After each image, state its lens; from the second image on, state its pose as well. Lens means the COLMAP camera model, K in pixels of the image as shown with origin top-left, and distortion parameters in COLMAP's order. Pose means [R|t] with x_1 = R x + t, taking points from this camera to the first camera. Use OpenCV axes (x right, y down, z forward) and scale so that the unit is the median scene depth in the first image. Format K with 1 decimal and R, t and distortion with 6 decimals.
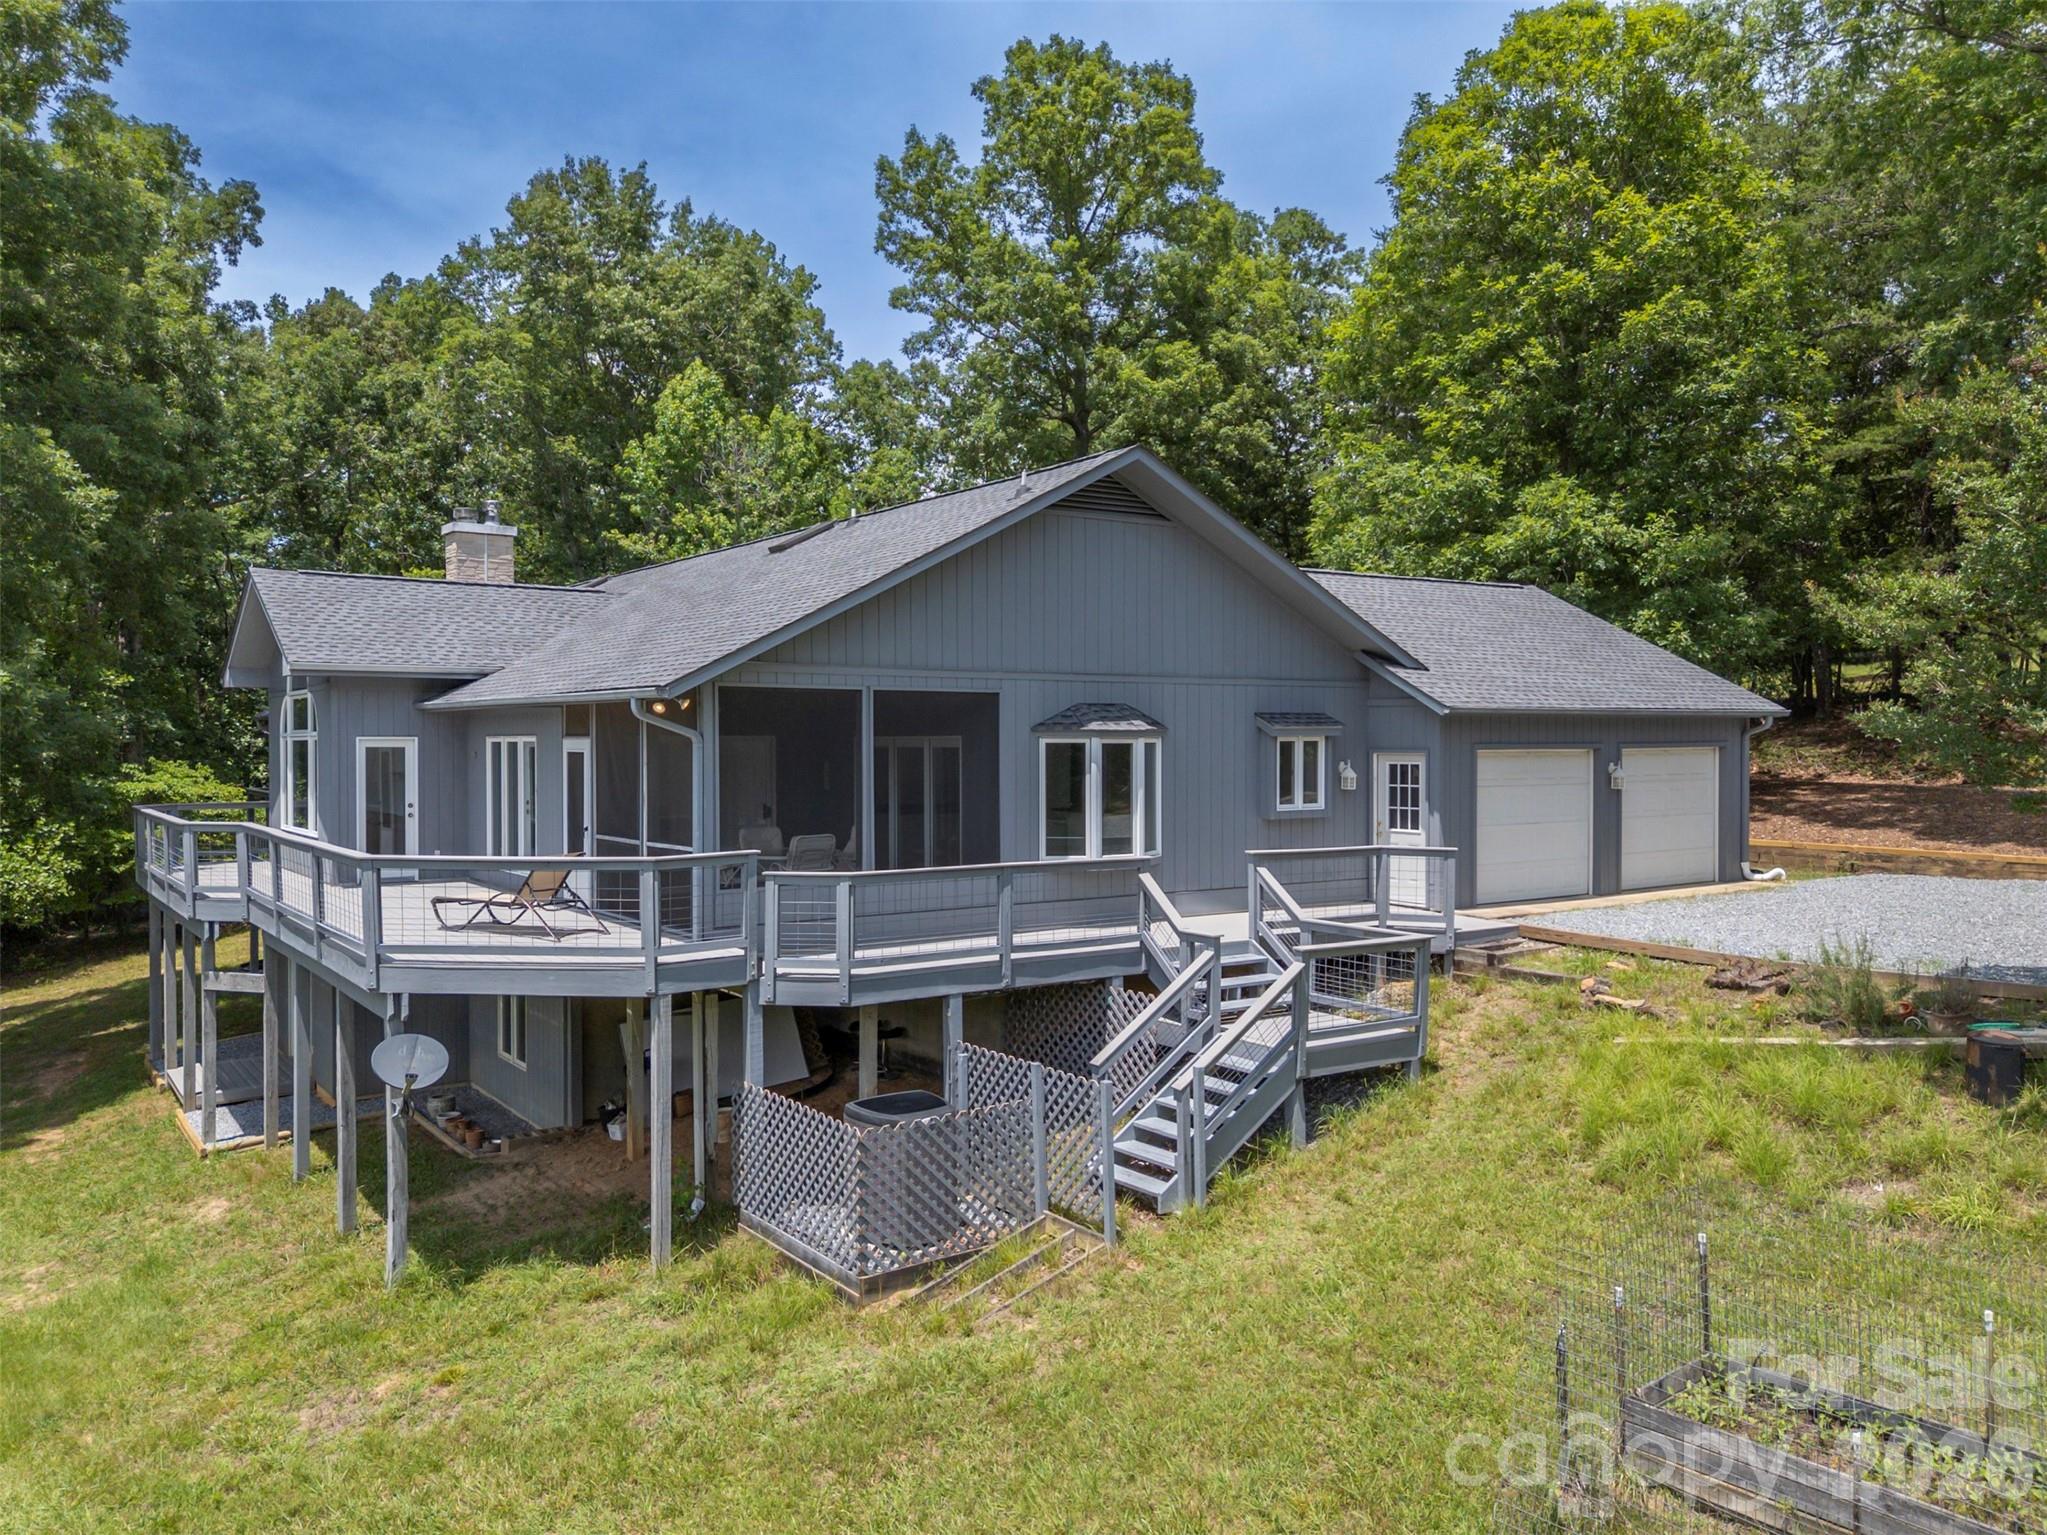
lens RADIAL K [[1516.5, 0, 1030.2], [0, 1516.5, 767.3], [0, 0, 1]] dist [0.030218, 0.000161]
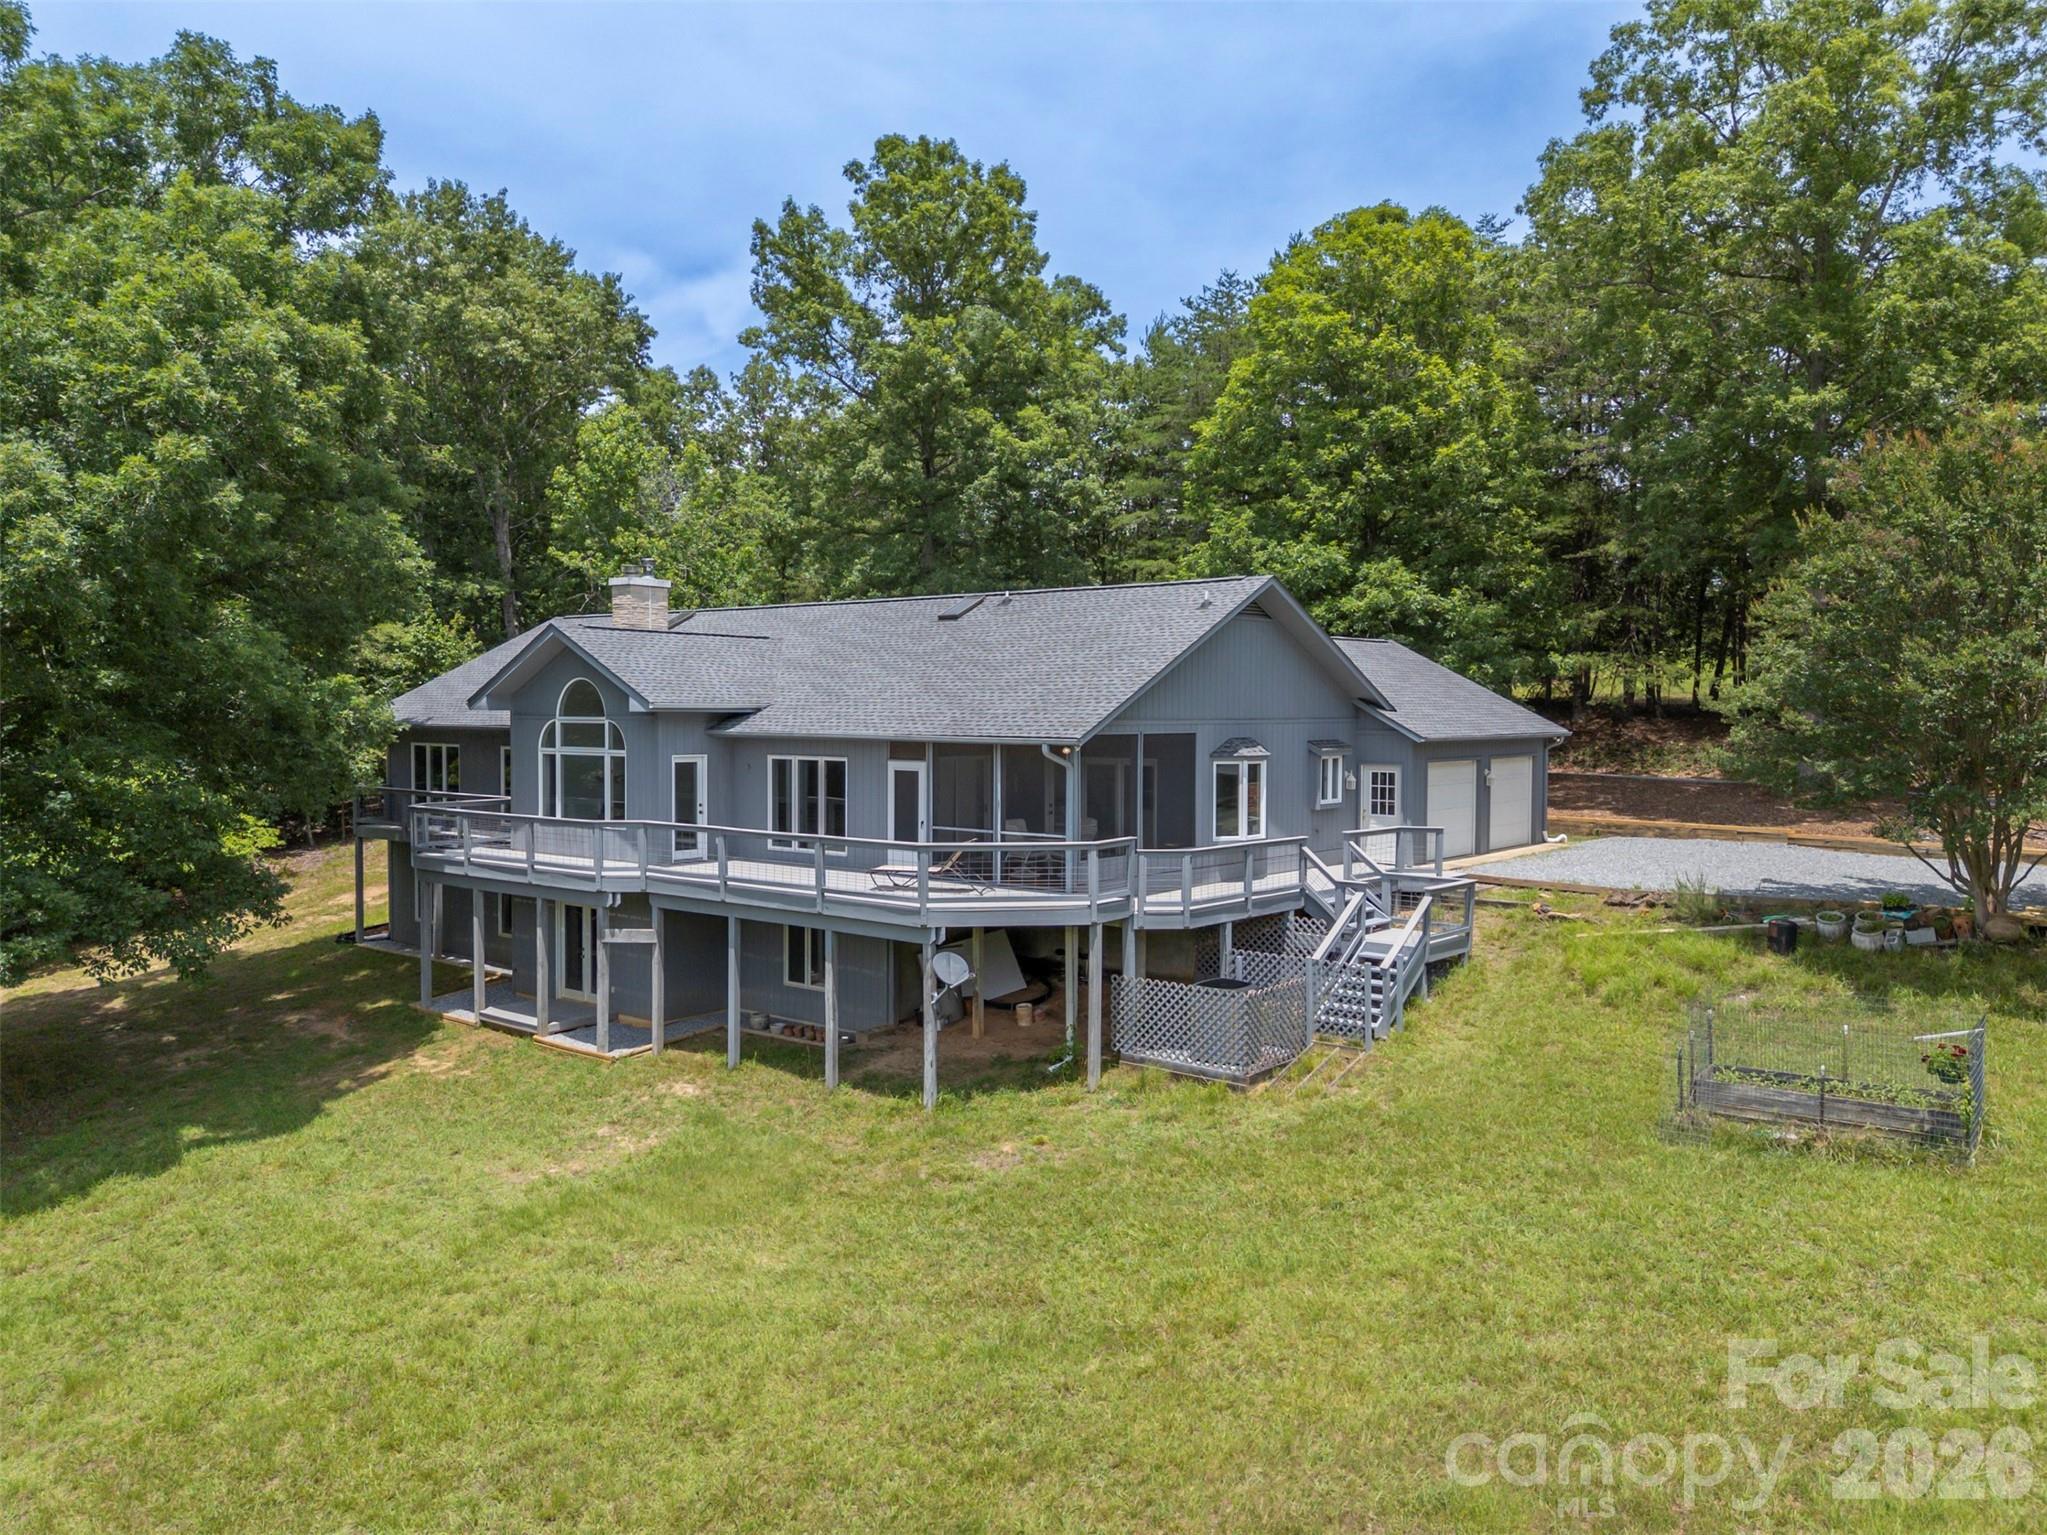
lens RADIAL K [[1500.9, 0, 1034.0], [0, 1500.9, 768.8], [0, 0, 1]] dist [0.068335, -0.066093]
pose [[0.965073, -0.004583, 0.261940, -0.497204], [-0.001255, 0.999755, 0.022116, -0.039038], [-0.261977, -0.021673, 0.964831, -0.387459]]
